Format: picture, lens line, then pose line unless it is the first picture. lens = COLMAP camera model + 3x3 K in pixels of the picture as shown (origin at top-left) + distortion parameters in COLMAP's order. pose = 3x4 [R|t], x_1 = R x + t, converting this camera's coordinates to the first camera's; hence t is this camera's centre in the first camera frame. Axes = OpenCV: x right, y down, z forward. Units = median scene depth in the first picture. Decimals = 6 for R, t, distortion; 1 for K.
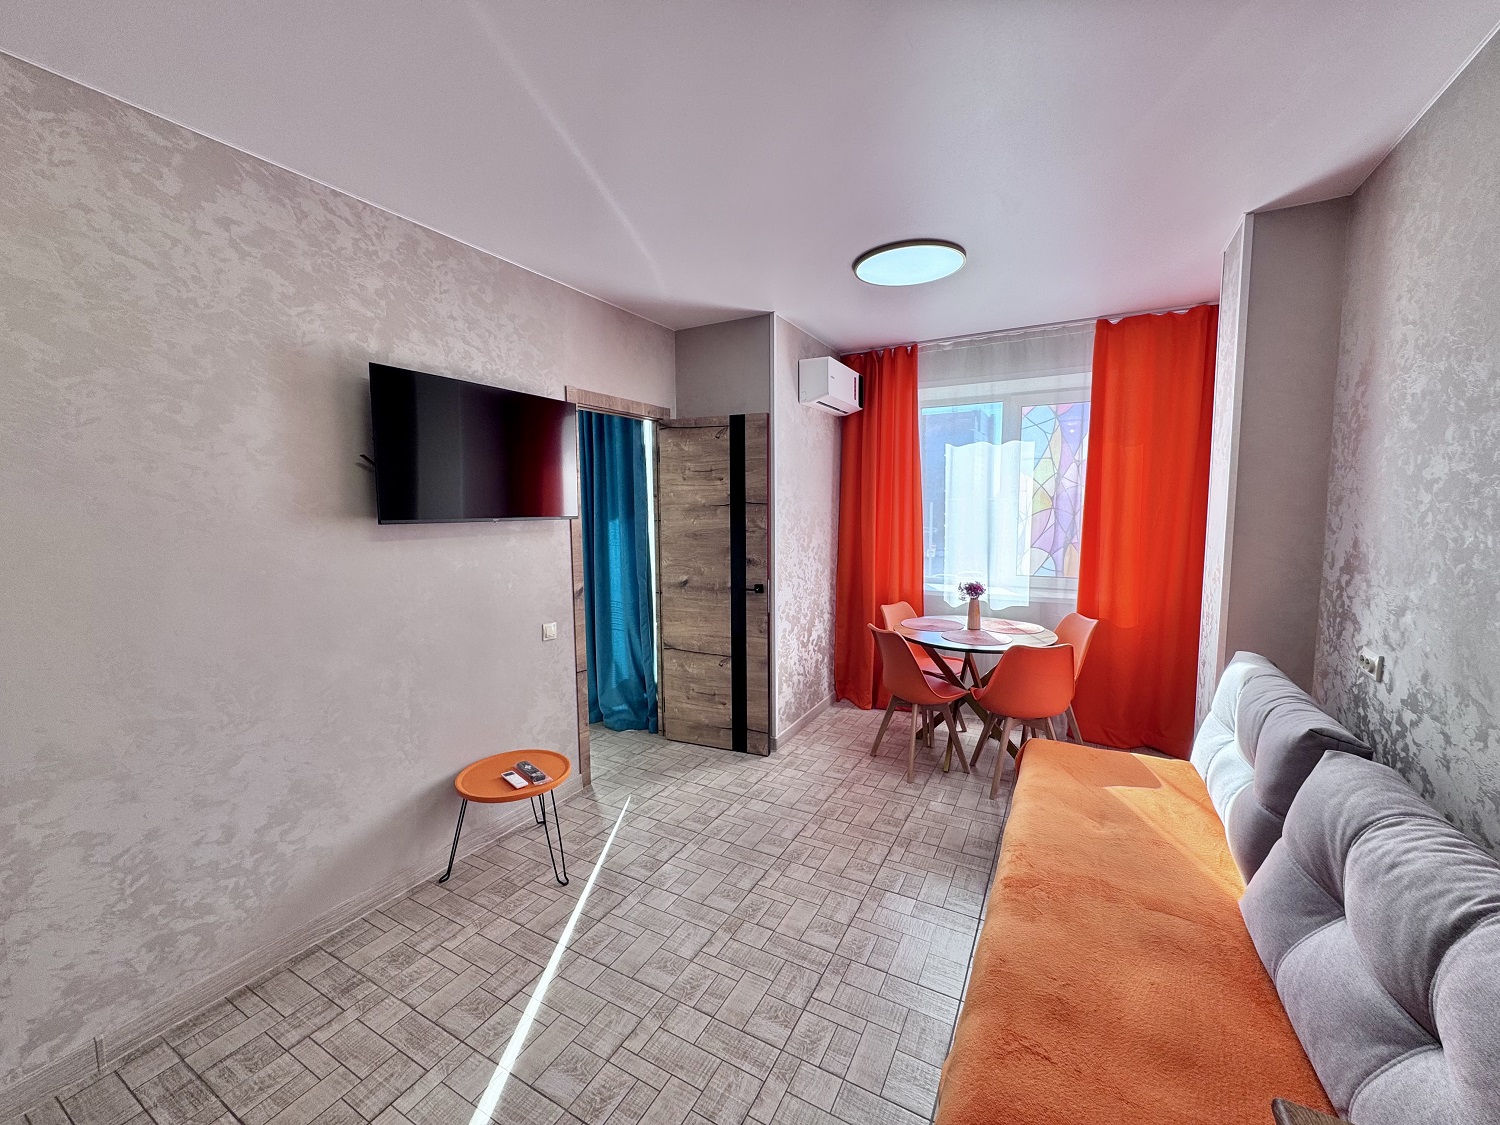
lens RADIAL K [[596.9, 0, 750.0], [0, 596.9, 562.5], [0, 0, 1]] dist [-0.001422, -0.000190]
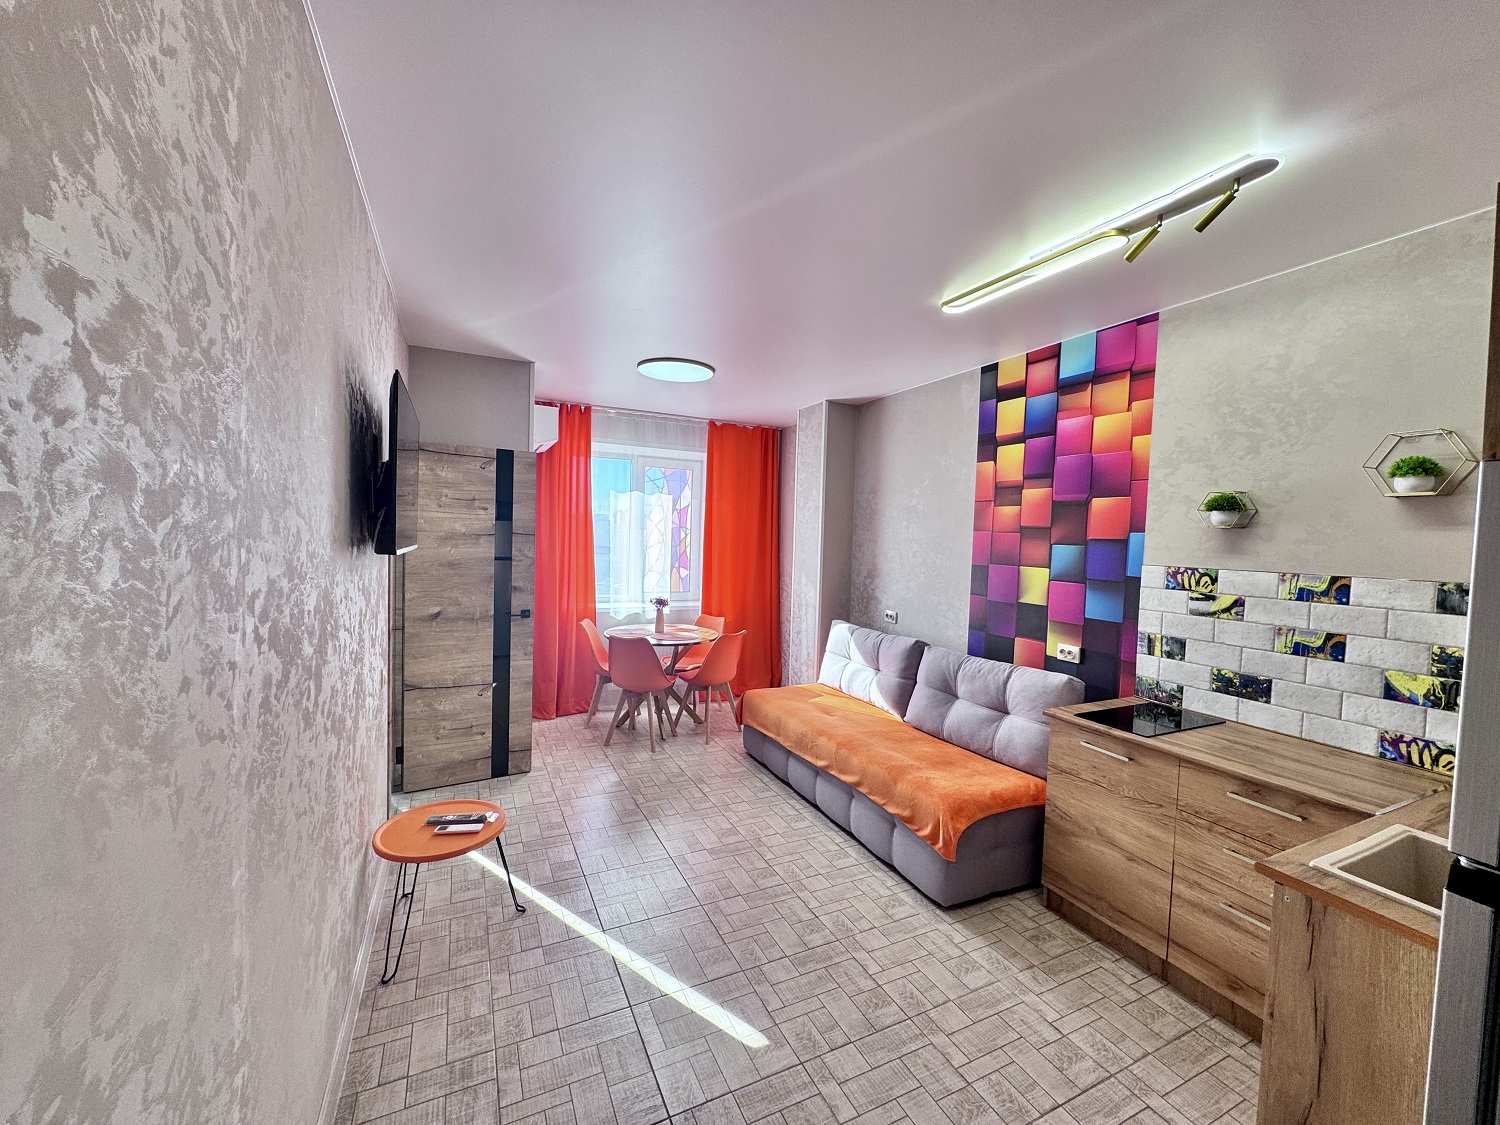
lens RADIAL K [[596.9, 0, 750.0], [0, 596.9, 562.5], [0, 0, 1]] dist [-0.001422, -0.000190]
pose [[0.578402, -0.008033, 0.815712, -0.601670], [0.043355, 0.998841, -0.020905, -0.007687], [-0.814599, 0.047456, 0.578080, 0.049789]]
